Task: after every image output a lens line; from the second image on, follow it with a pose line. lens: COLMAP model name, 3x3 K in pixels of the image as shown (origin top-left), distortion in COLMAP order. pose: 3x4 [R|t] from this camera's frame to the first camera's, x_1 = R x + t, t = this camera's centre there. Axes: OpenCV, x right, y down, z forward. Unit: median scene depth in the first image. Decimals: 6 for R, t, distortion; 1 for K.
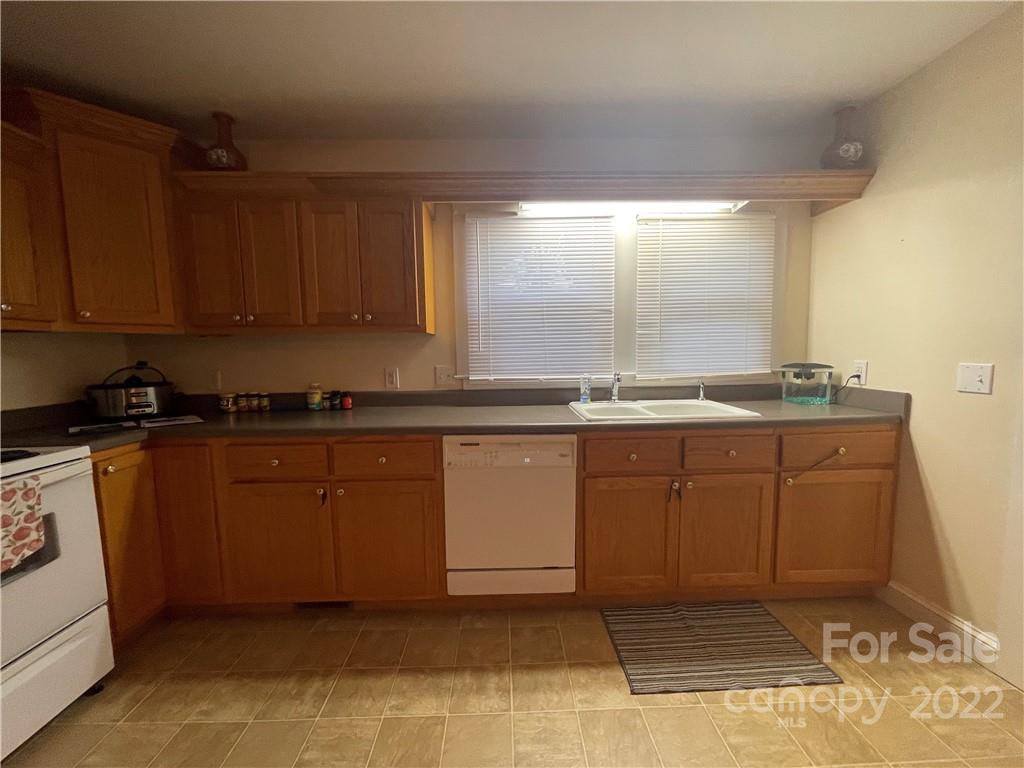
lens RADIAL K [[411.0, 0, 507.3], [0, 411.0, 390.2], [0, 0, 1]] dist [-0.001790, 0.000416]
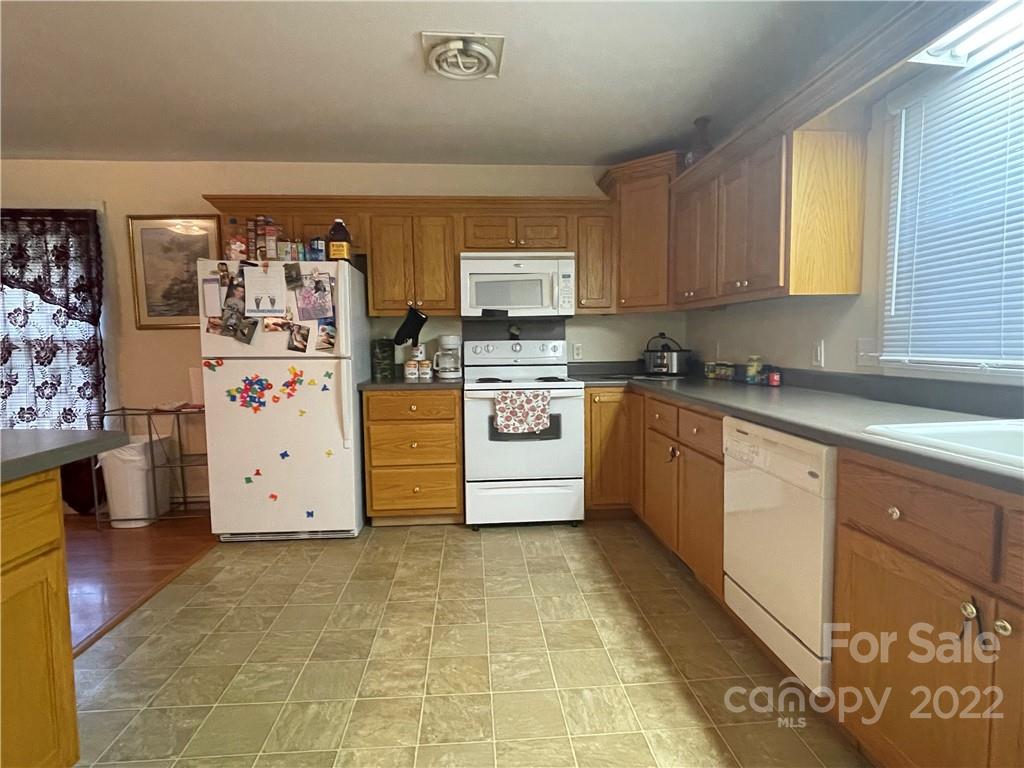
lens RADIAL K [[531.5, 0, 508.8], [0, 531.5, 391.9], [0, 0, 1]] dist [-0.003047, 0.000180]
pose [[0.052654, 0.105685, -0.993005, 0.828124], [-0.080329, 0.991610, 0.101277, -0.014168], [0.995377, 0.074435, 0.060702, 0.416682]]
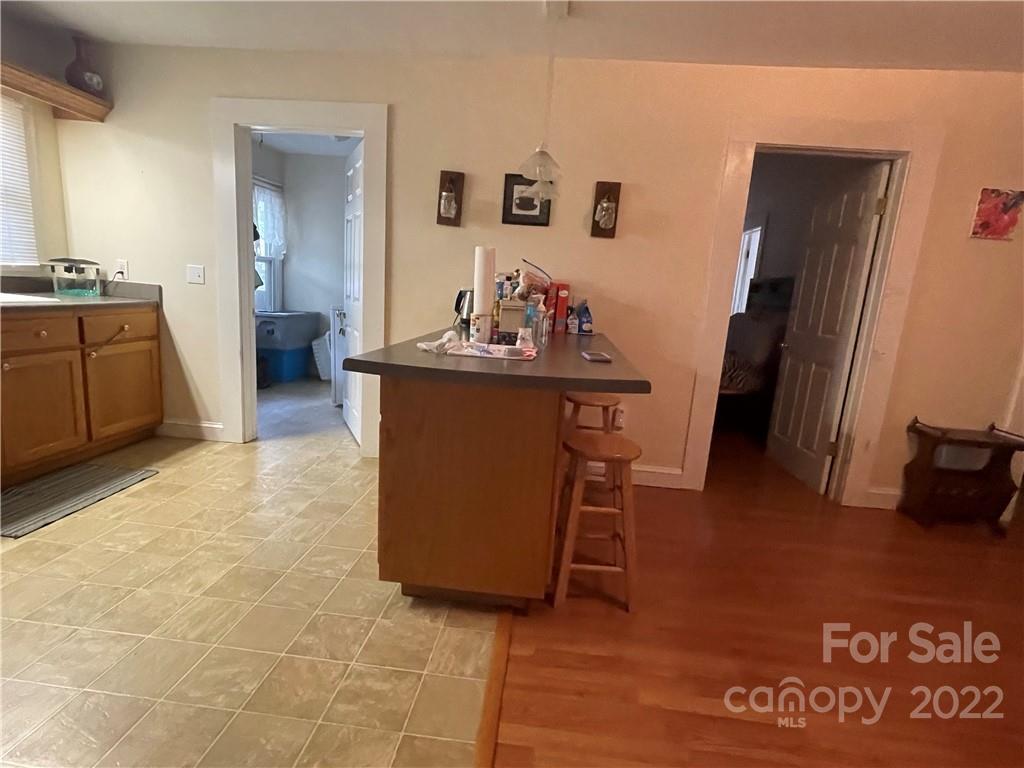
lens RADIAL K [[519.5, 0, 509.9], [0, 519.5, 391.3], [0, 0, 1]] dist [0.000917, 0.000464]
pose [[0.121234, -0.162814, 0.979180, -0.642502], [0.015655, 0.986647, 0.162117, 0.087942], [-0.992500, -0.004325, 0.122164, -0.394042]]
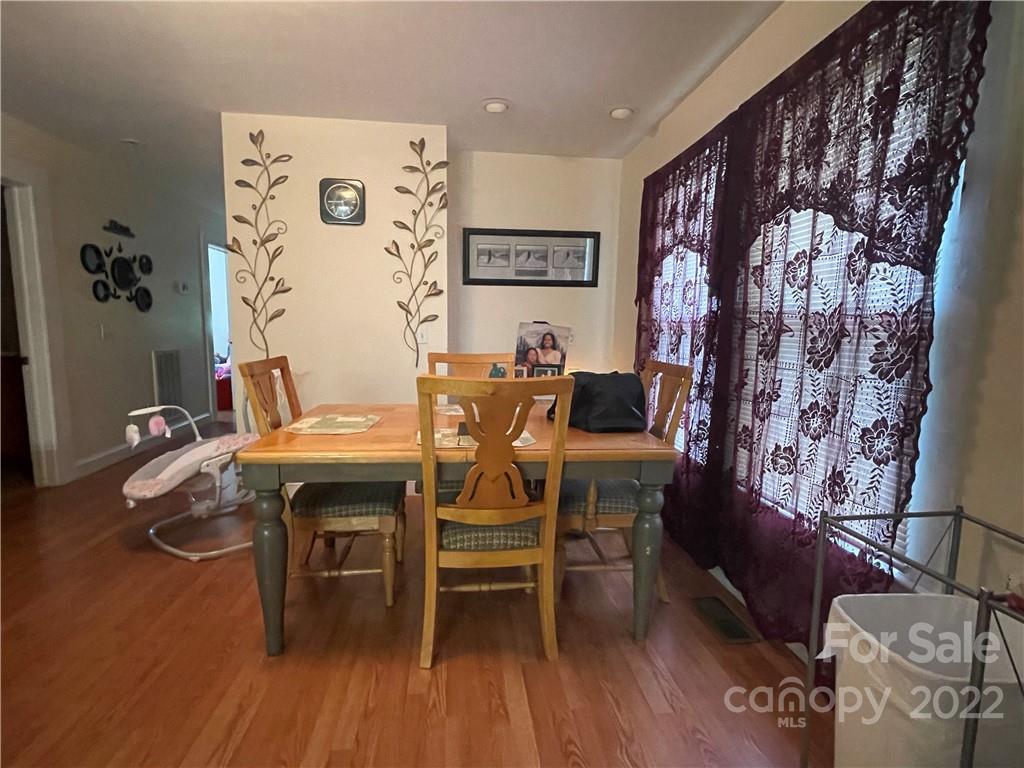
lens RADIAL K [[519.5, 0, 509.9], [0, 519.5, 391.3], [0, 0, 1]] dist [0.000917, 0.000464]
pose [[-0.996063, 0.015659, -0.087253, -0.438098], [-0.003429, 0.976731, 0.214440, 0.061250], [0.088580, 0.213895, -0.972832, -0.251076]]
